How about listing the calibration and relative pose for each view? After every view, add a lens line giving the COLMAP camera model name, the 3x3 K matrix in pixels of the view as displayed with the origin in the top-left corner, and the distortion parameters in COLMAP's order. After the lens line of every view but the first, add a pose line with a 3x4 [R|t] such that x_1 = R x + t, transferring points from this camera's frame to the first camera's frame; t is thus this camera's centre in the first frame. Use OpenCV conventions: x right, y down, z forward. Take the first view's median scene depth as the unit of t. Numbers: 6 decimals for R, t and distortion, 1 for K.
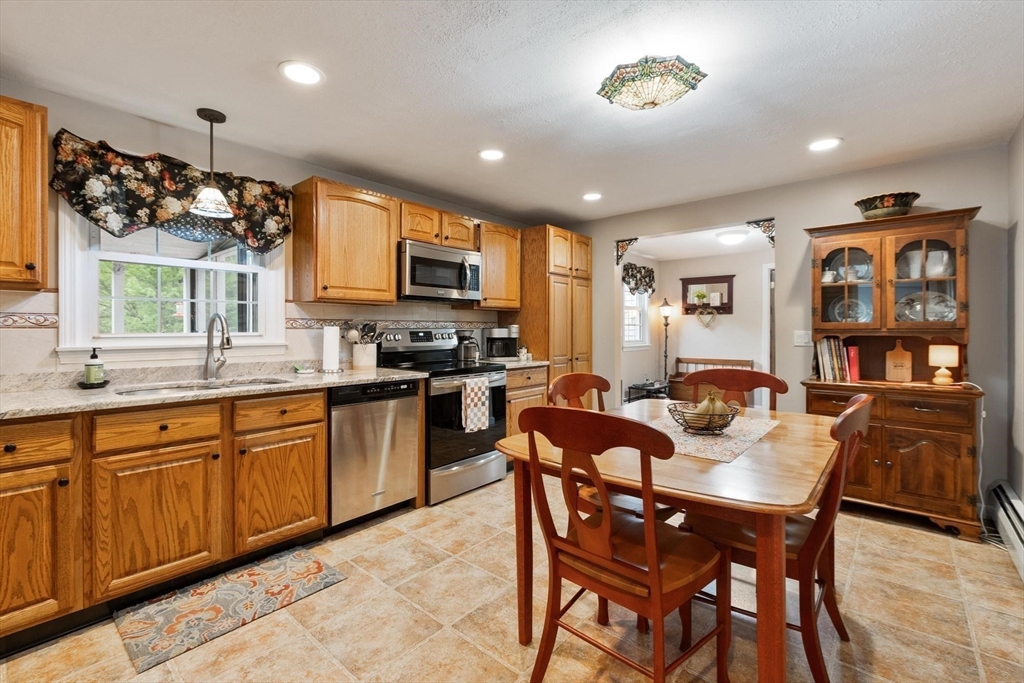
lens RADIAL K [[451.1, 0, 507.5], [0, 451.1, 334.6], [0, 0, 1]] dist [-0.000814, -0.000446]
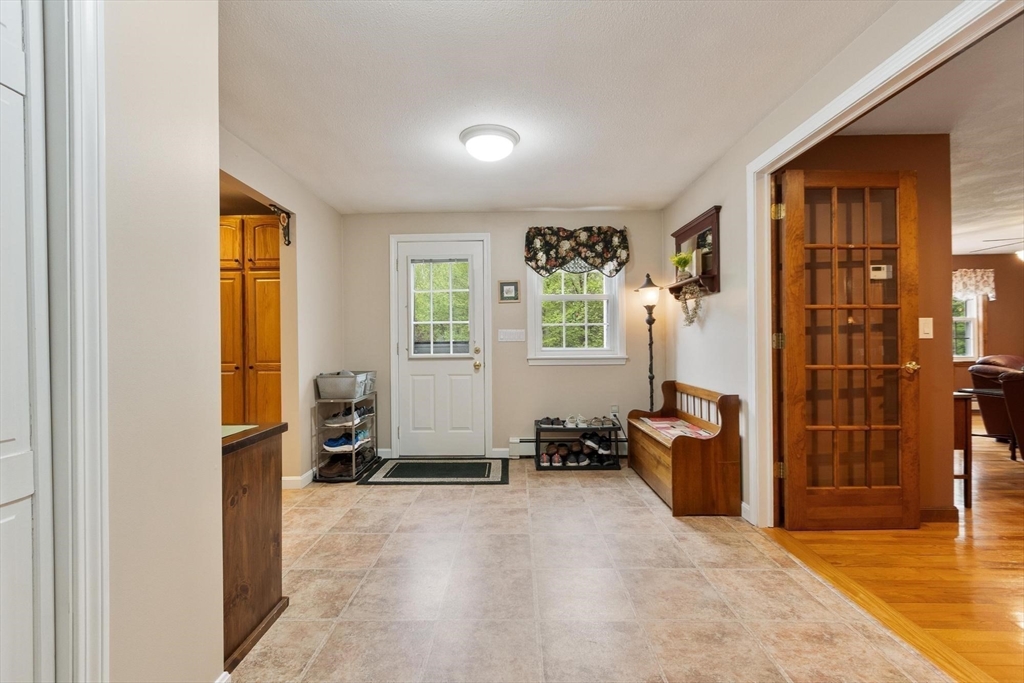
lens RADIAL K [[434.0, 0, 512.0], [0, 434.0, 341.5], [0, 0, 1]] dist [0.001438, 0.000006]
pose [[0.638934, -0.003612, -0.769253, 1.800134], [-0.000481, 0.999987, -0.005095, 0.017754], [0.769261, 0.003626, 0.638924, 1.432540]]
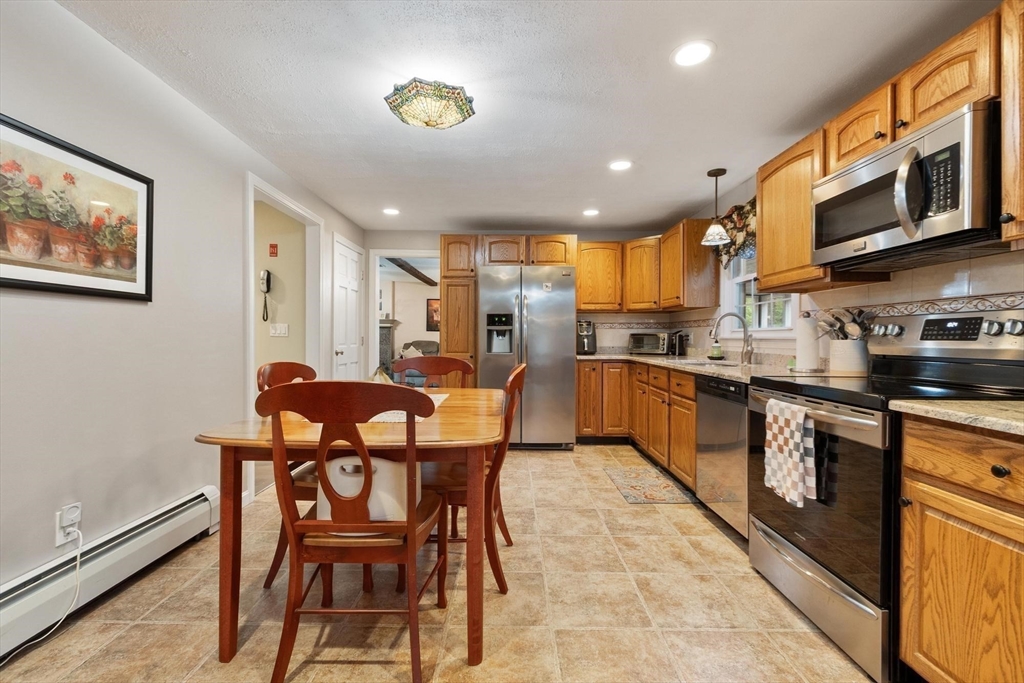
lens RADIAL K [[444.0, 0, 506.2], [0, 444.0, 338.7], [0, 0, 1]] dist [-0.000514, -0.000327]
pose [[-0.757968, -0.000172, -0.652291, 0.675903], [-0.011588, 0.999846, 0.013200, 0.019525], [0.652188, 0.017564, -0.757853, 1.475752]]
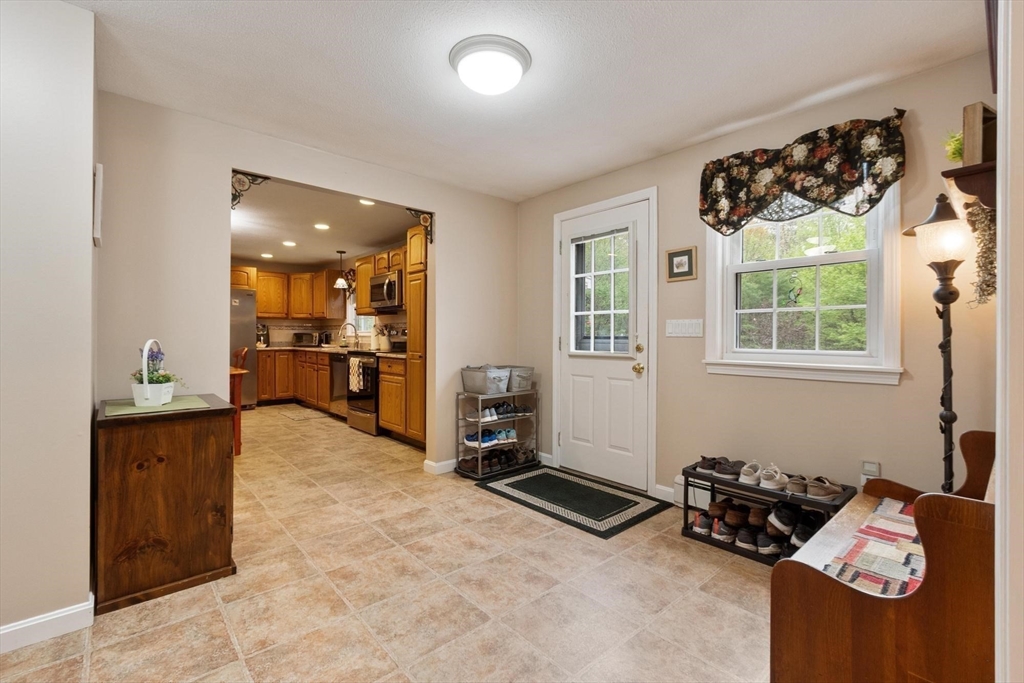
lens RADIAL K [[444.0, 0, 506.2], [0, 444.0, 338.7], [0, 0, 1]] dist [-0.000514, -0.000327]
pose [[-0.130781, 0.005894, -0.991394, 1.744210], [-0.013824, 0.999874, 0.007768, 0.011674], [0.991315, 0.014721, -0.130683, 2.147848]]
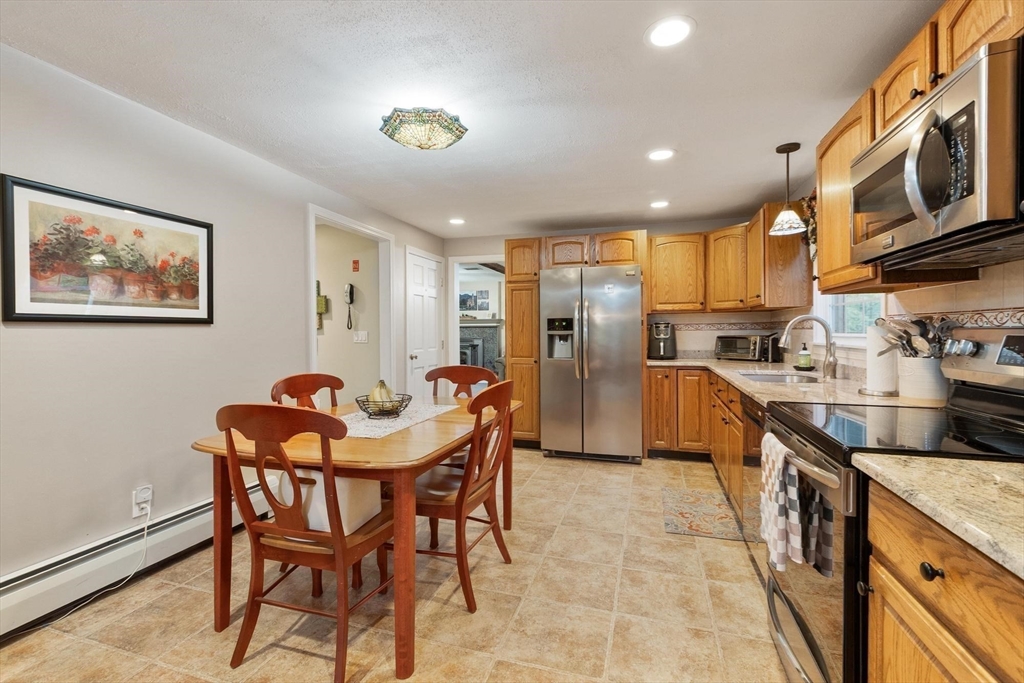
lens RADIAL K [[451.1, 0, 507.5], [0, 451.1, 334.6], [0, 0, 1]] dist [-0.000814, -0.000446]
pose [[-0.916376, 0.009890, -0.400197, 0.442678], [0.002684, 0.999824, 0.018563, -0.021851], [0.400310, 0.015936, -0.916241, 1.622361]]
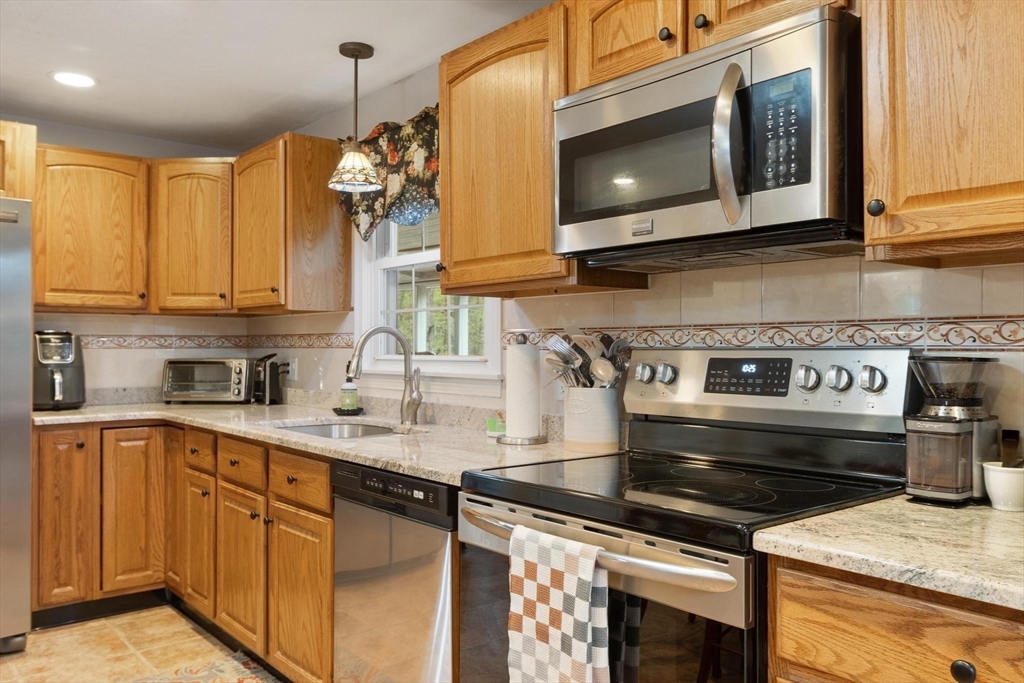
lens RADIAL K [[796.9, 0, 512.0], [0, 796.9, 341.5], [0, 0, 1]] dist [0.003951, -0.002165]
pose [[-0.150799, -0.008937, -0.988524, 0.498535], [-0.013750, 0.999881, -0.006942, -0.017489], [0.988469, 0.012546, -0.150904, 1.301257]]
